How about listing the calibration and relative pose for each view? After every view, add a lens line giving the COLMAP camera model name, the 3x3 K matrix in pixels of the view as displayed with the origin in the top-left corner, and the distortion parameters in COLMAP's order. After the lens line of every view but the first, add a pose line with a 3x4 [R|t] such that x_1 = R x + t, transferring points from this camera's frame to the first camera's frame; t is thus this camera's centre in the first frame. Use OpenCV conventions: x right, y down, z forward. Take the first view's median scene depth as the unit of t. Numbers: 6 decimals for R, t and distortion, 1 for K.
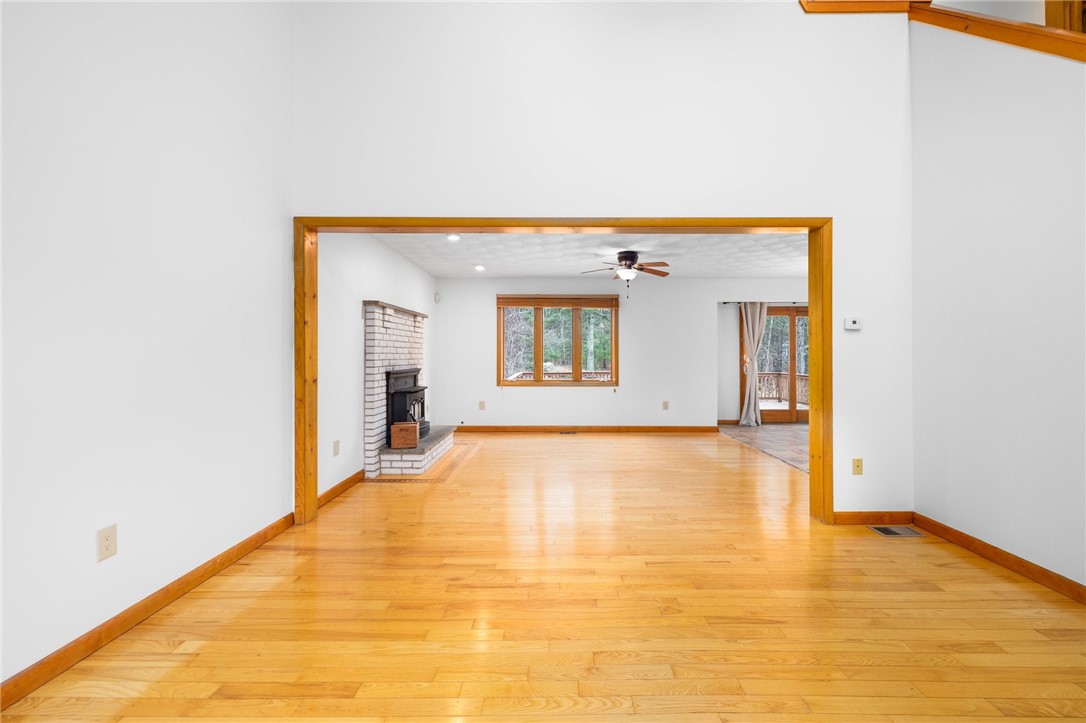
lens RADIAL K [[468.5, 0, 556.9], [0, 468.5, 353.5], [0, 0, 1]] dist [0.001406, 0.000186]
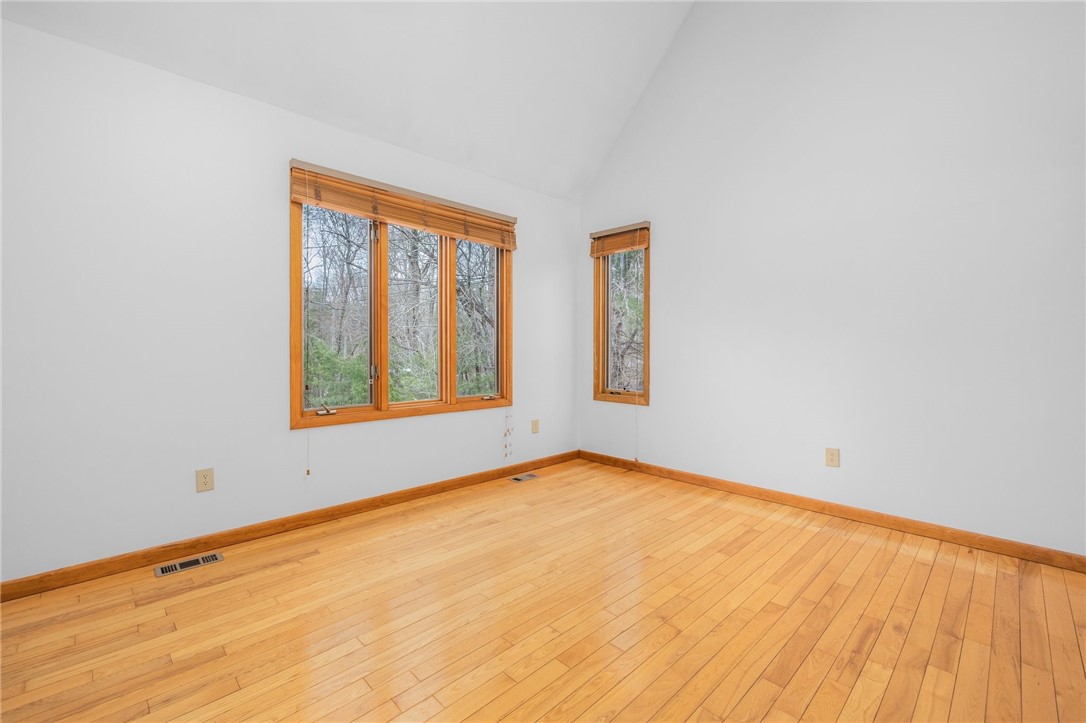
lens RADIAL K [[468.5, 0, 544.5], [0, 468.5, 350.1], [0, 0, 1]] dist [0.001406, 0.000186]
pose [[-0.714446, 0.001134, -0.699690, 0.414206], [0.000917, 0.999999, 0.000684, 0.003612], [0.699690, -0.000153, -0.714447, 0.619687]]
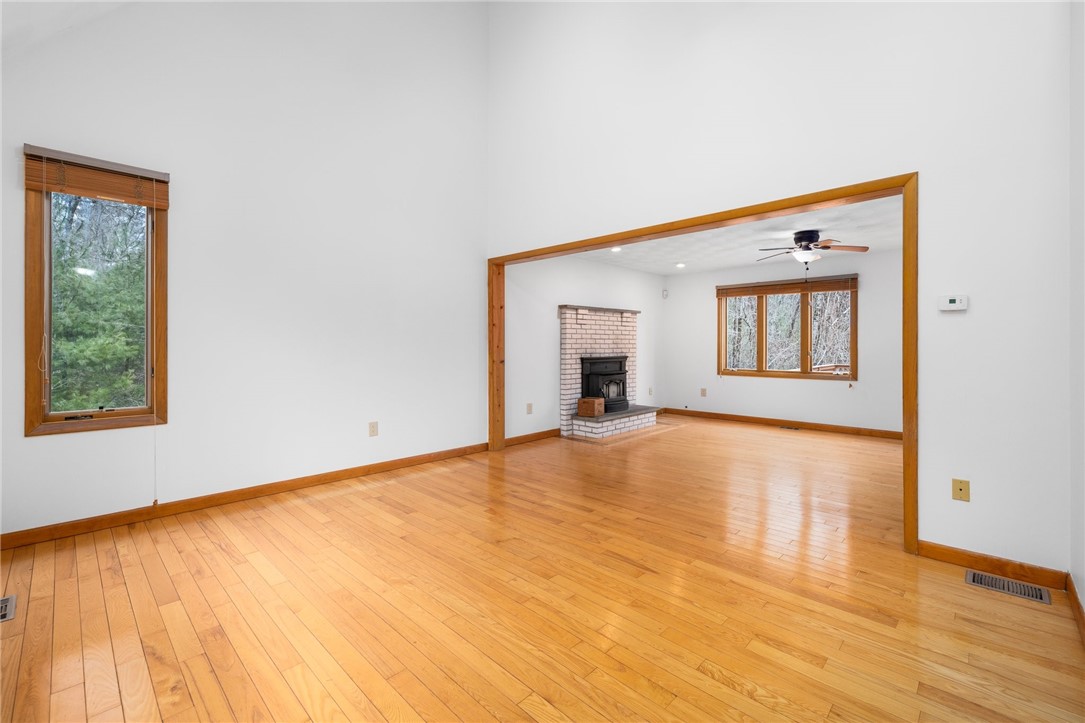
lens RADIAL K [[468.1, 0, 540.8], [0, 468.1, 344.9], [0, 0, 1]] dist [0.001406, 0.000186]
pose [[0.715469, -0.001930, -0.698641, 0.490011], [0.004427, 0.999989, 0.001771, 0.000096], [0.698630, -0.004360, 0.715470, -0.015837]]
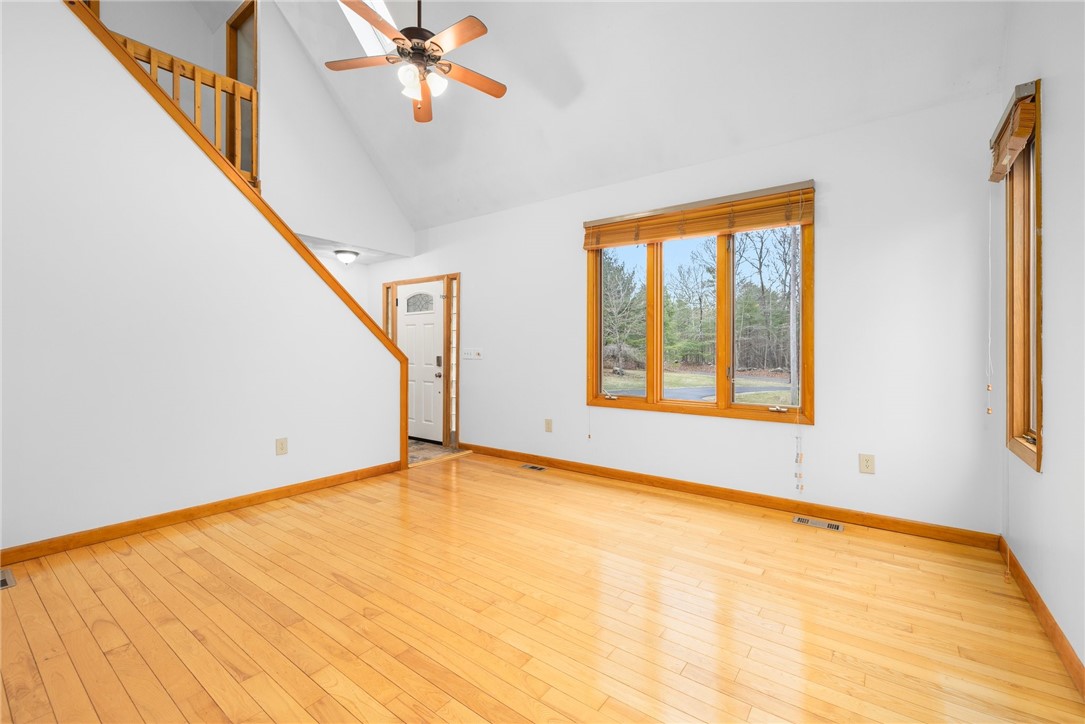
lens RADIAL K [[468.1, 0, 537.7], [0, 468.1, 348.6], [0, 0, 1]] dist [0.001406, 0.000186]
pose [[-0.793727, -0.000986, 0.608274, -0.291236], [-0.005389, 0.999971, -0.005412, 0.003736], [-0.608251, -0.007574, -0.793709, 0.731838]]
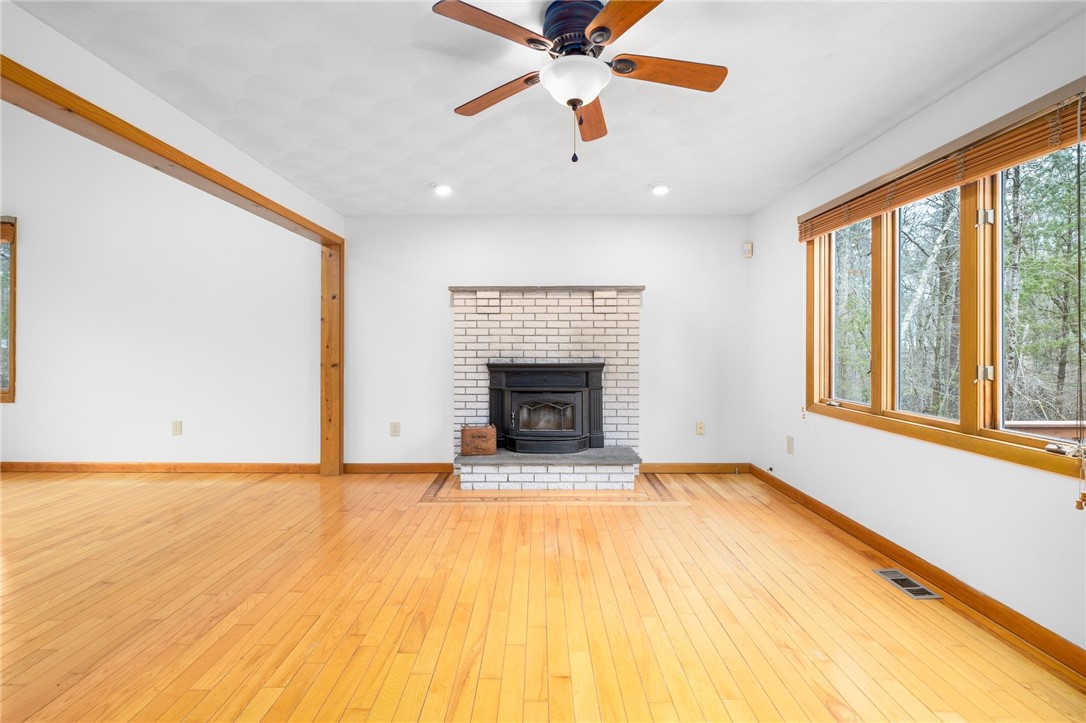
lens RADIAL K [[468.5, 0, 536.2], [0, 468.5, 347.4], [0, 0, 1]] dist [0.001406, 0.000186]
pose [[-0.007530, 0.000137, -0.999972, 0.534546], [0.002892, 0.999996, 0.000115, 0.008616], [0.999967, -0.002891, -0.007531, 1.144180]]
